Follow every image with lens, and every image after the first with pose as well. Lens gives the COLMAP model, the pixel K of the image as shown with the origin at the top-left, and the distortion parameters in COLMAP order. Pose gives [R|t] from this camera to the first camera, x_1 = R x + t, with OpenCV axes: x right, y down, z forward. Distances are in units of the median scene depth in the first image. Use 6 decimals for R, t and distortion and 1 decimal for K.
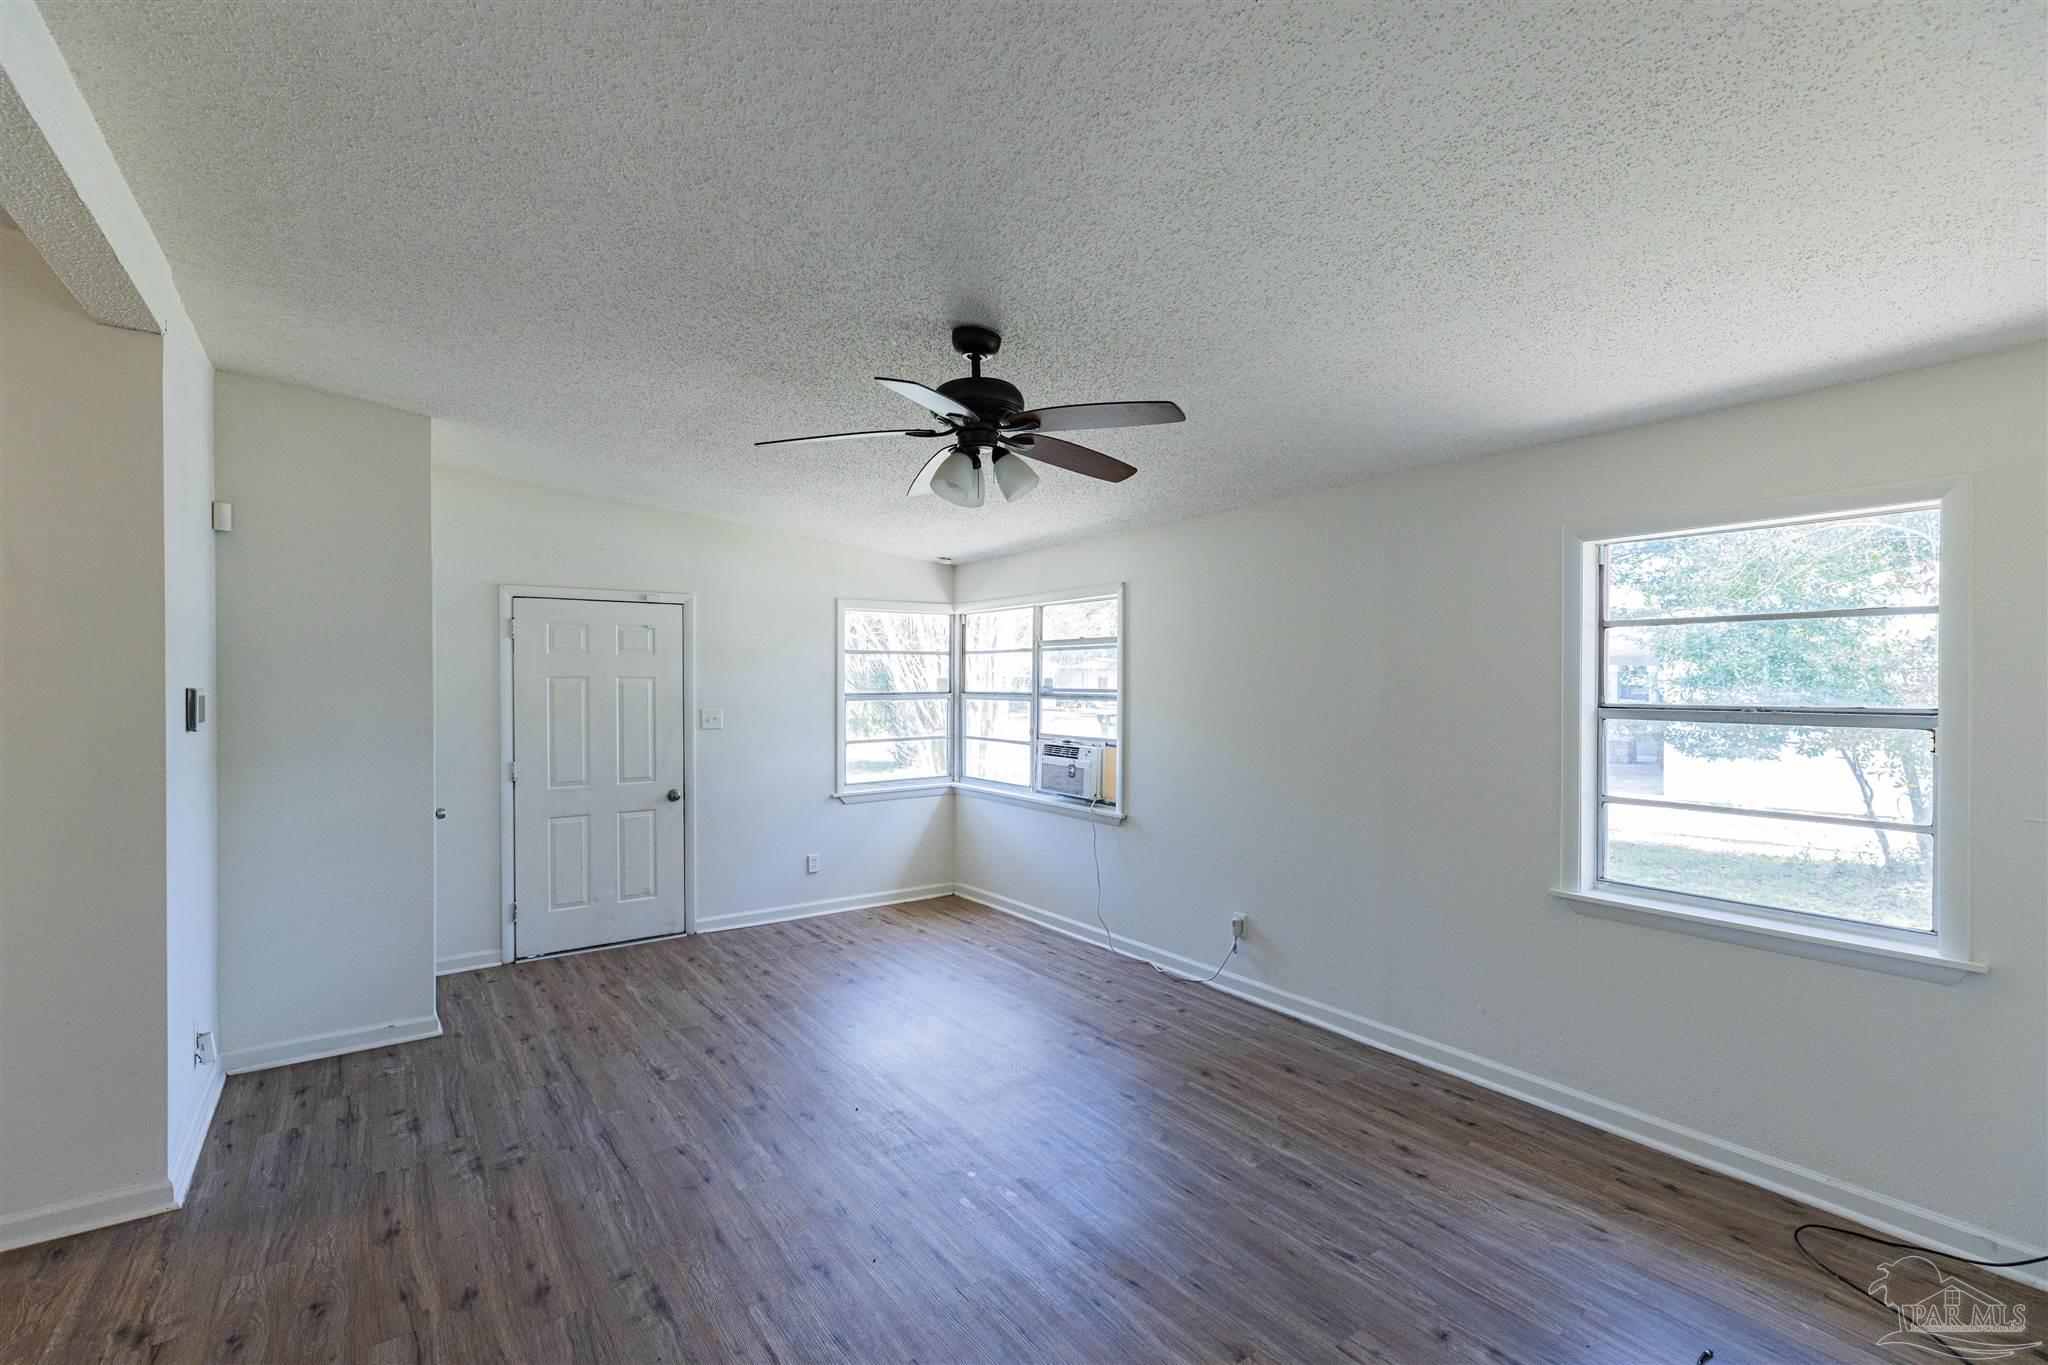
lens RADIAL K [[925.1, 0, 1024.6], [0, 925.1, 684.3], [0, 0, 1]] dist [0.016568, 0.000096]
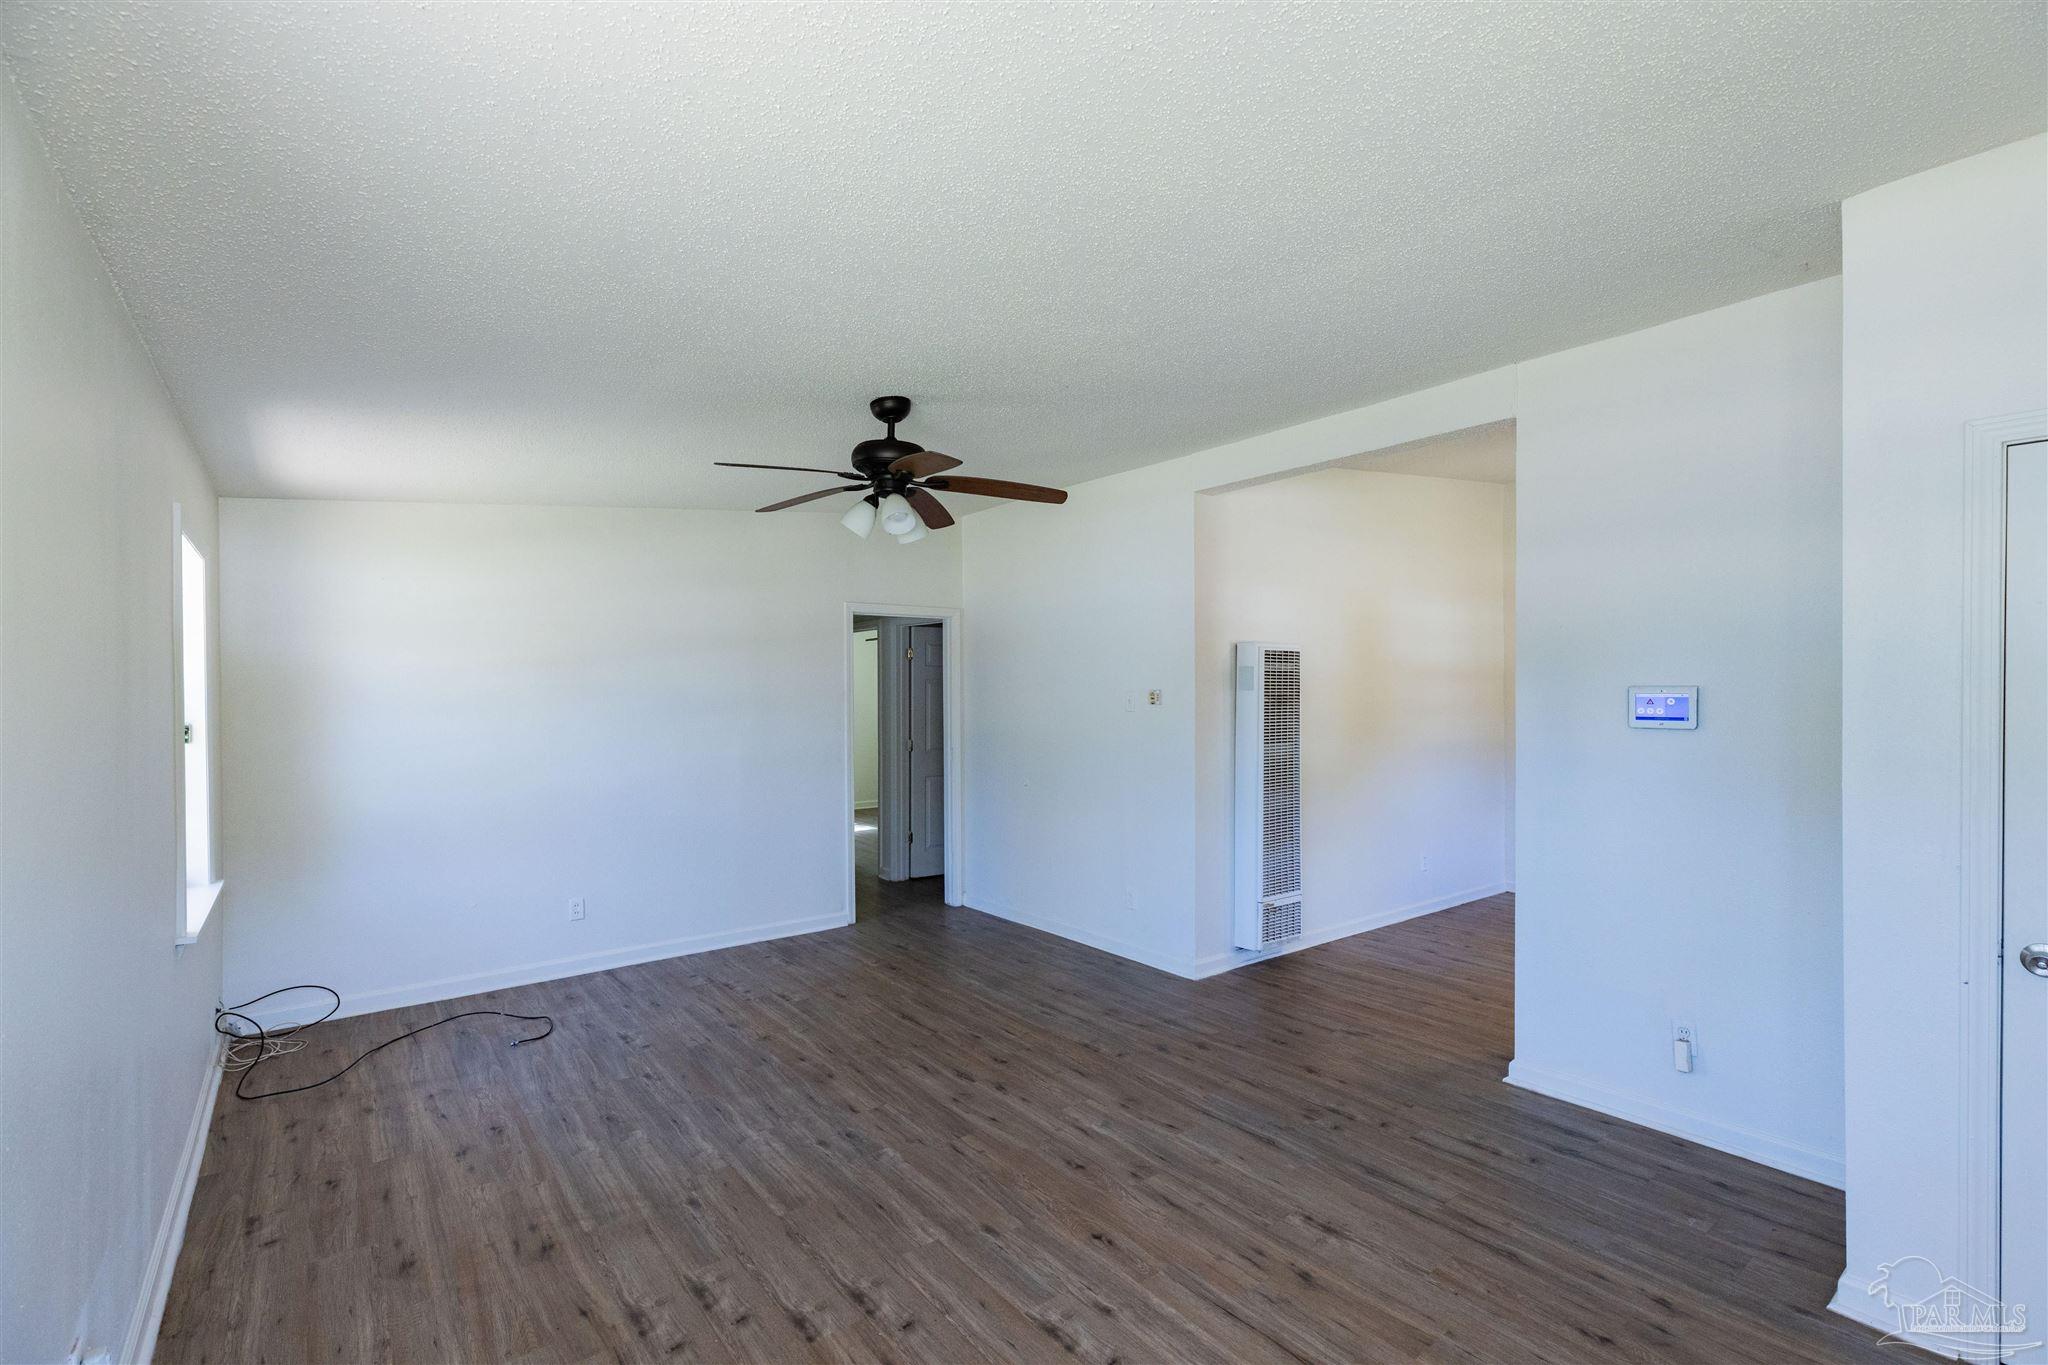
lens RADIAL K [[925.1, 0, 1023.2], [0, 925.1, 691.9], [0, 0, 1]] dist [0.016568, 0.000096]
pose [[-0.999460, 0.007172, -0.032070, -0.160127], [0.007070, 0.999970, 0.003292, 0.002902], [0.032093, 0.003063, -0.999480, 1.931717]]
